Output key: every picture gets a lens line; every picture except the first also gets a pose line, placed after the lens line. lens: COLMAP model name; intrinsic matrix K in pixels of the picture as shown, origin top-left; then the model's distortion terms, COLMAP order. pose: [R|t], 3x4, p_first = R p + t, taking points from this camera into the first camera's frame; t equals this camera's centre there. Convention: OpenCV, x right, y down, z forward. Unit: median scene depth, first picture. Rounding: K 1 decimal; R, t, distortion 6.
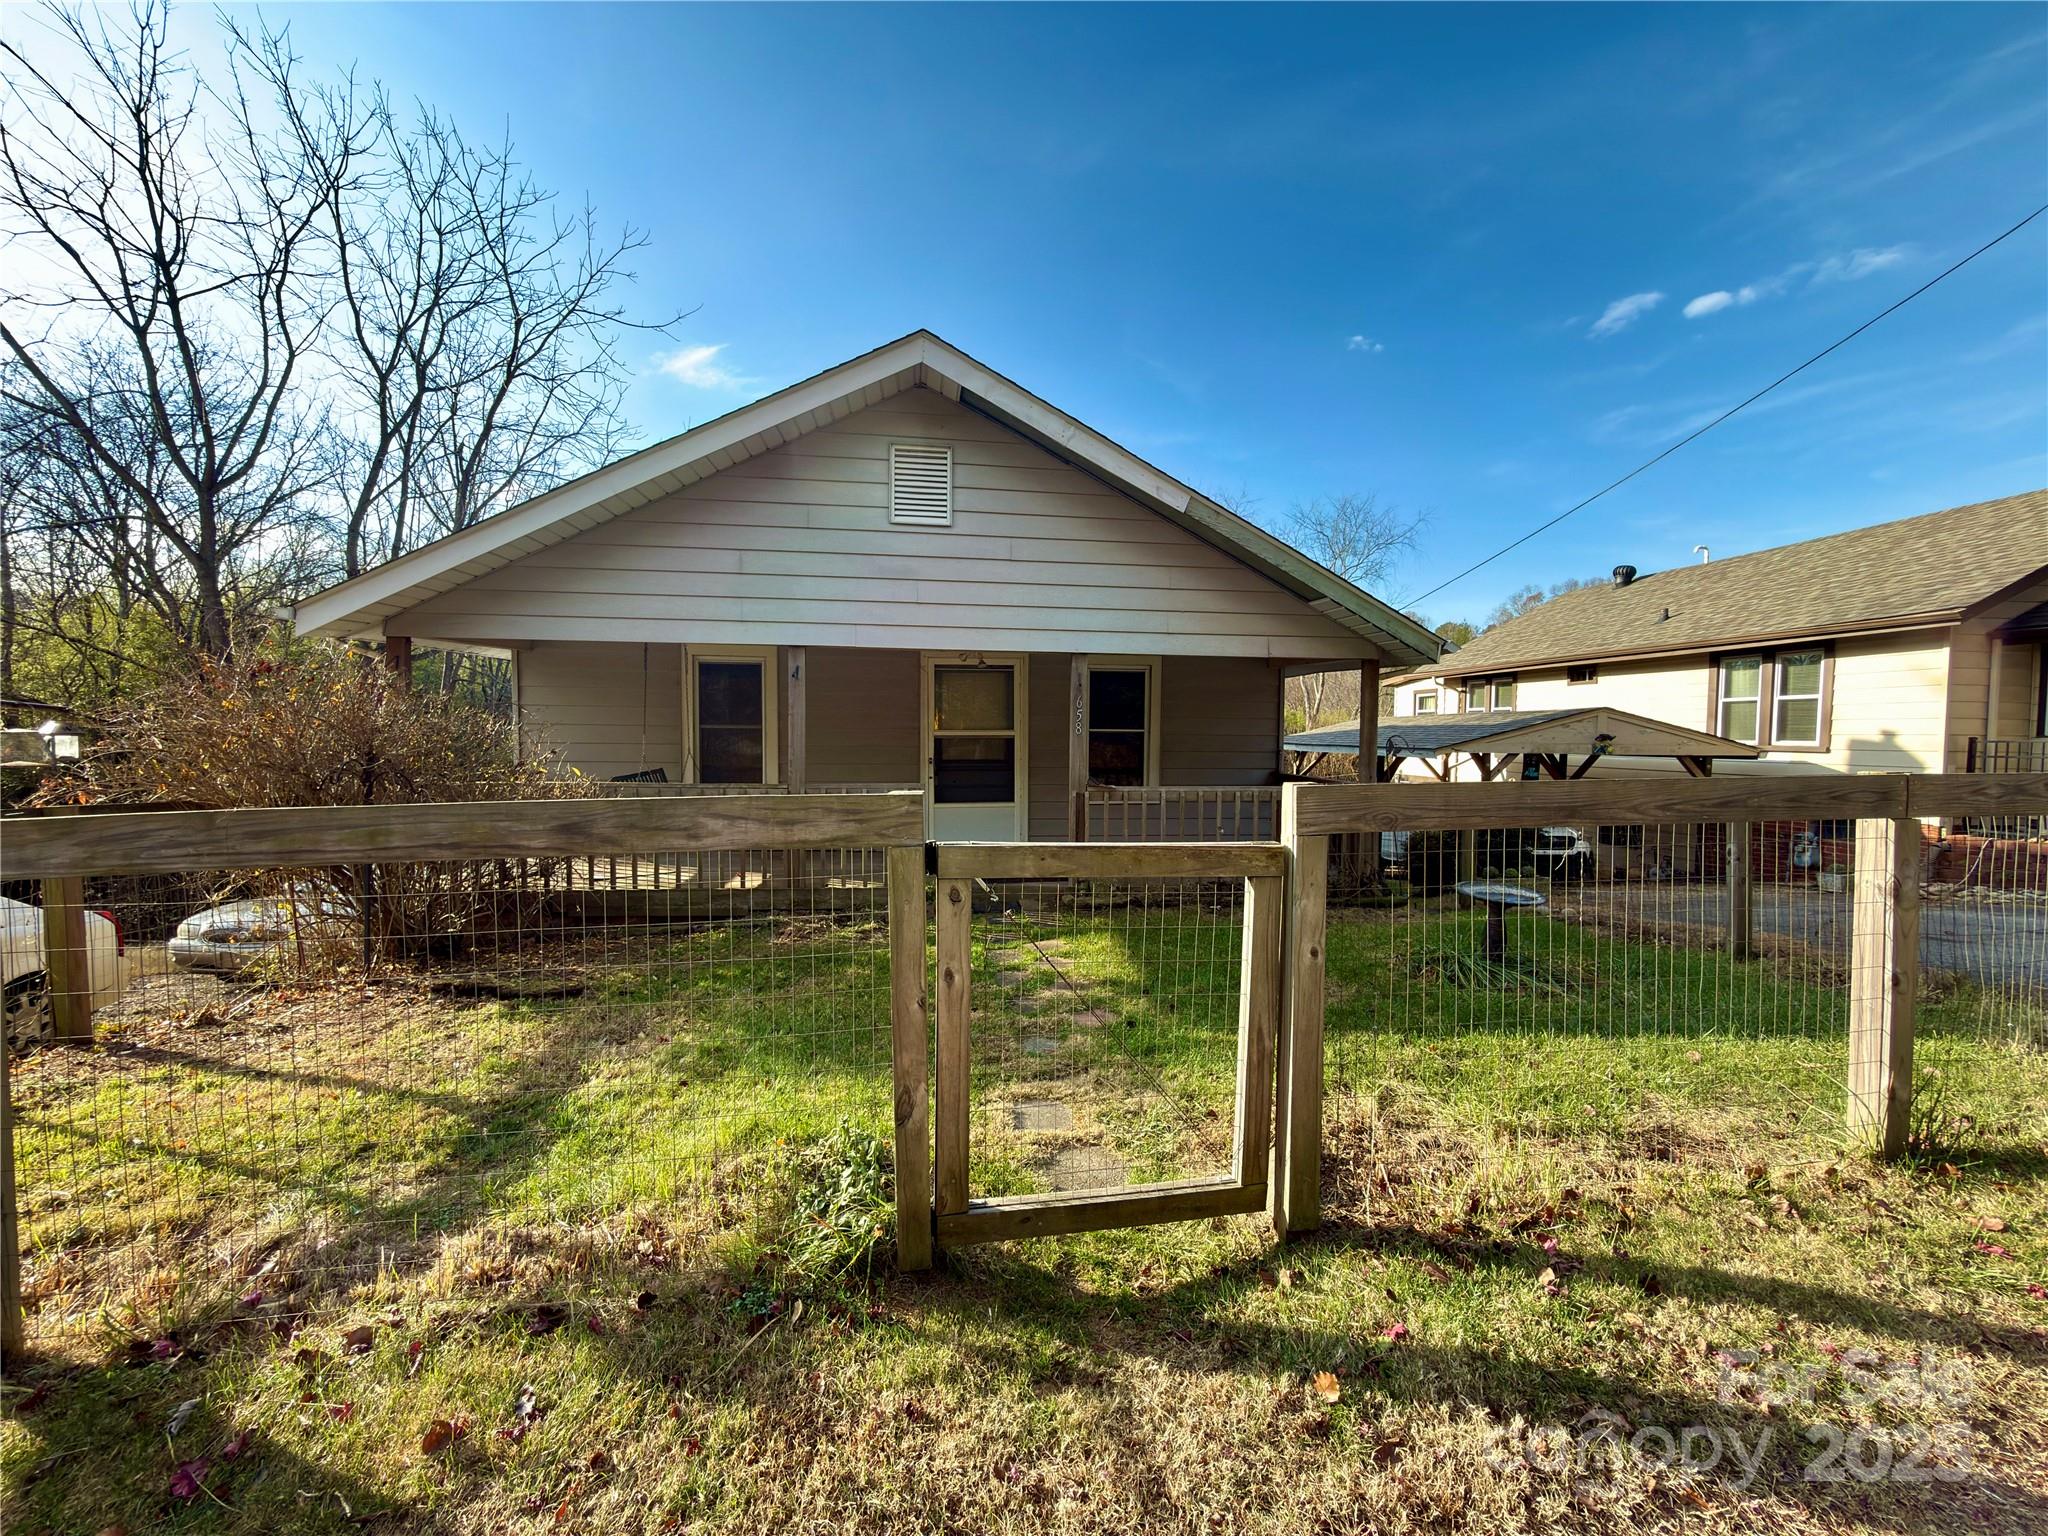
lens RADIAL K [[818.5, 0, 1027.1], [0, 818.5, 763.1], [0, 0, 1]] dist [-0.001543, -0.000038]
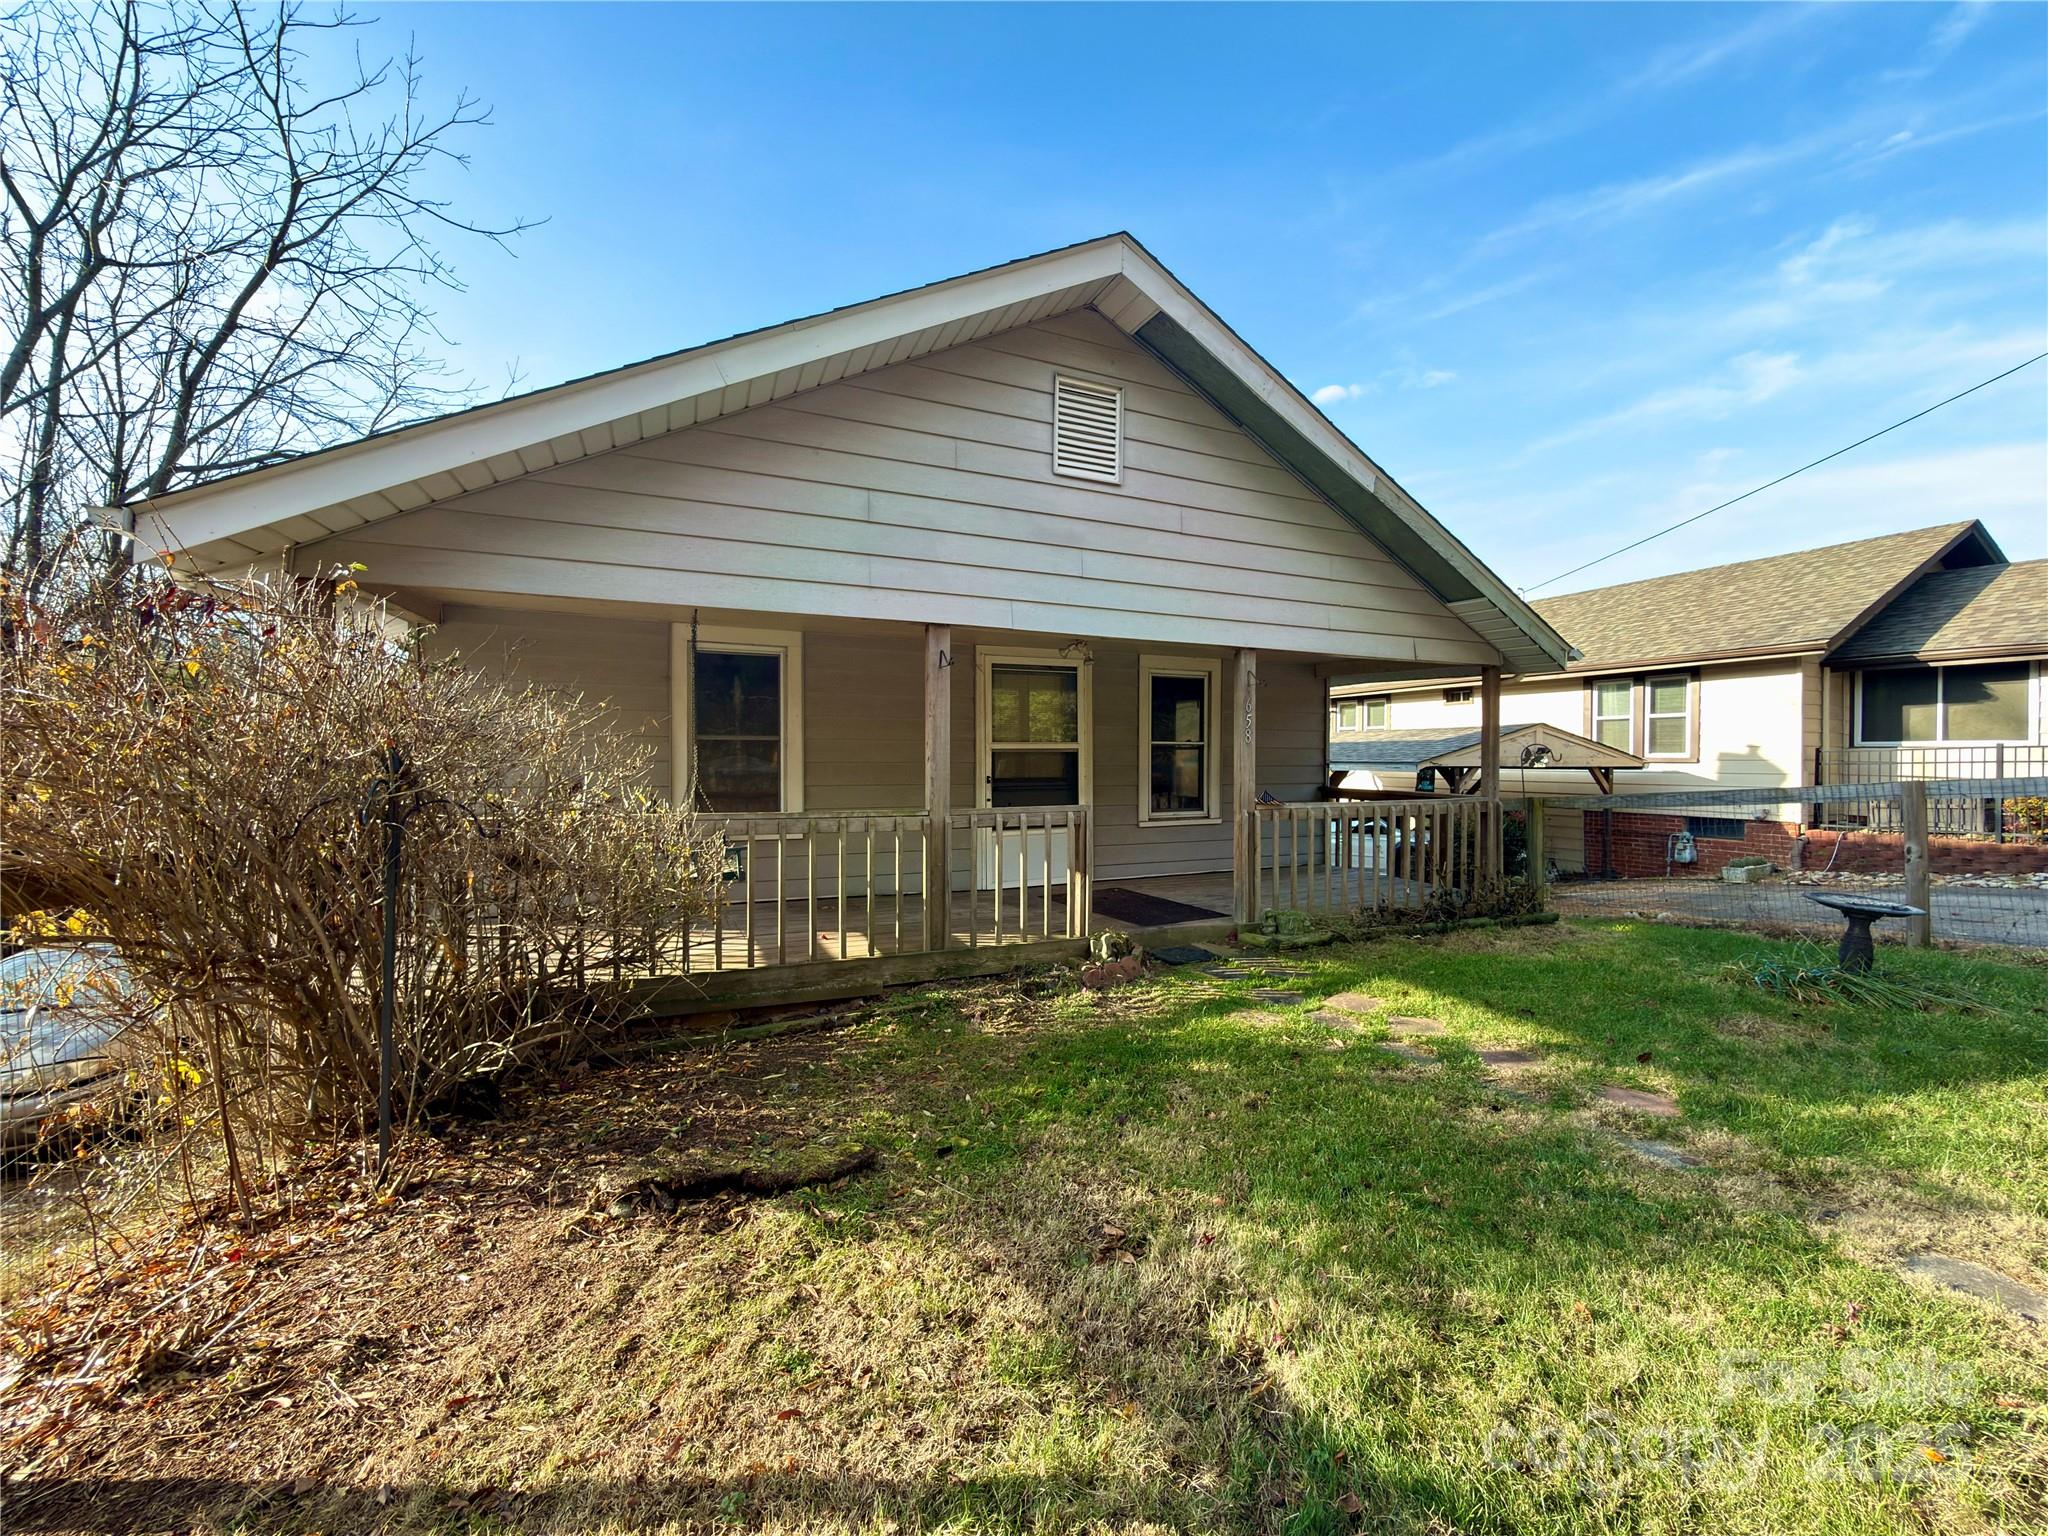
lens RADIAL K [[818.5, 0, 1025.1], [0, 818.5, 762.2], [0, 0, 1]] dist [-0.001543, -0.000038]
pose [[0.957047, -0.007595, 0.289832, -0.317822], [0.016604, 0.999452, -0.028636, 0.003960], [-0.289455, 0.032219, 0.956649, 0.199962]]
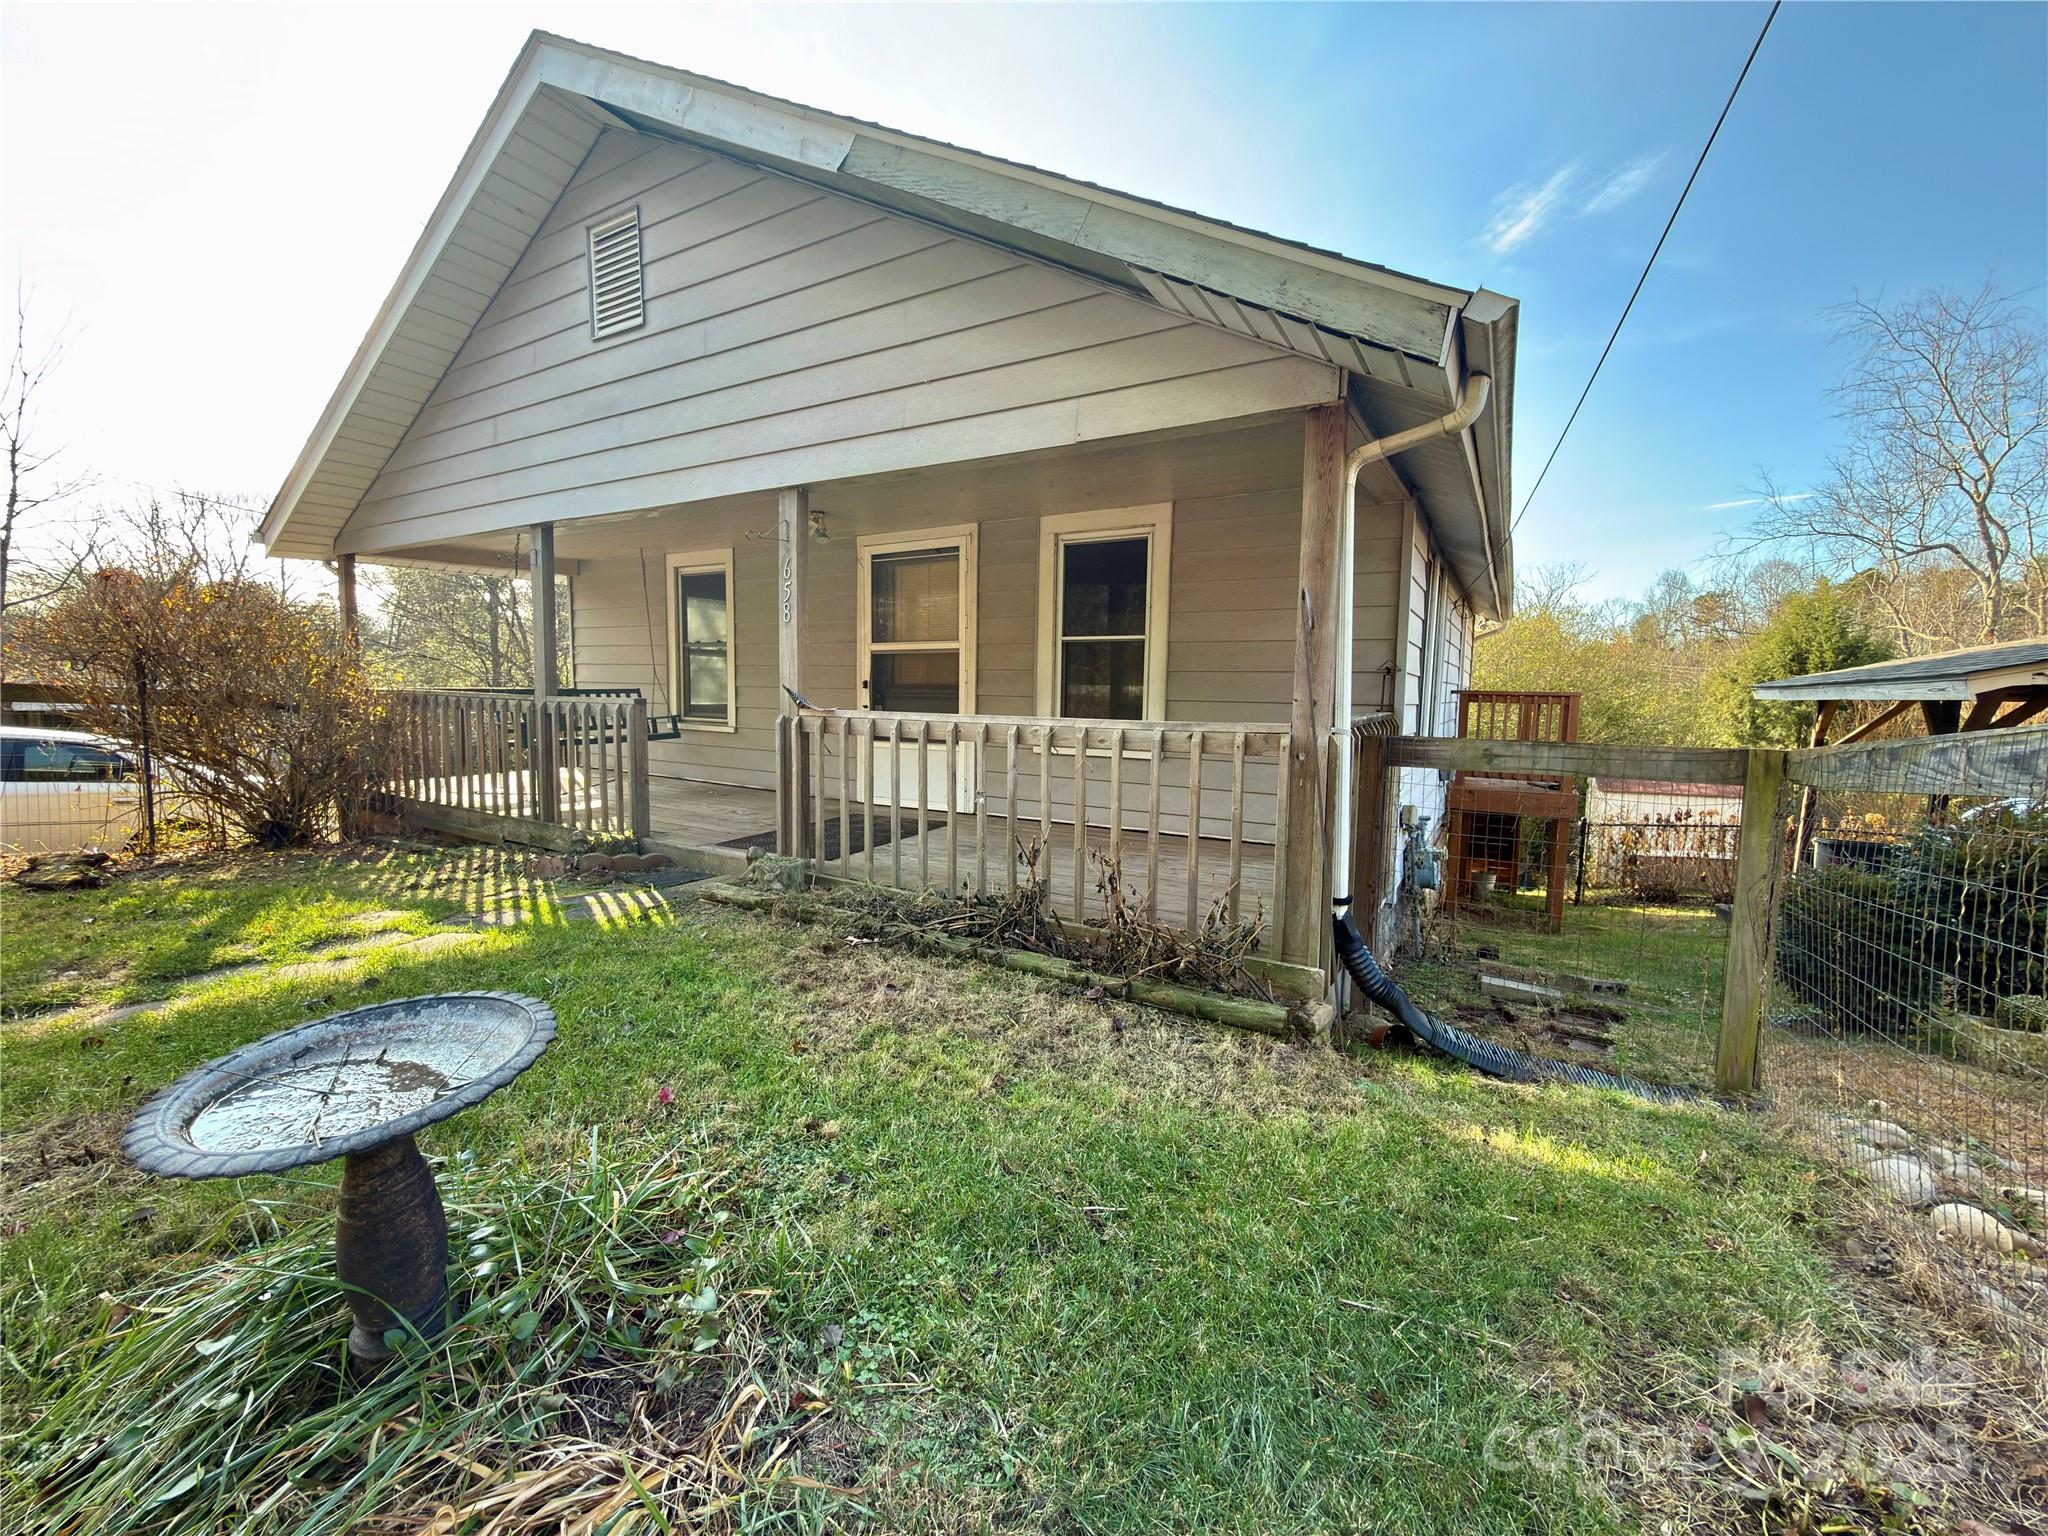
lens RADIAL K [[818.5, 0, 1026.8], [0, 818.5, 774.9], [0, 0, 1]] dist [-0.001543, -0.000038]
pose [[0.791769, 0.064810, -0.607372, 0.463343], [-0.032183, 0.997400, 0.064475, 0.028060], [0.609972, -0.031502, 0.791797, 0.481555]]
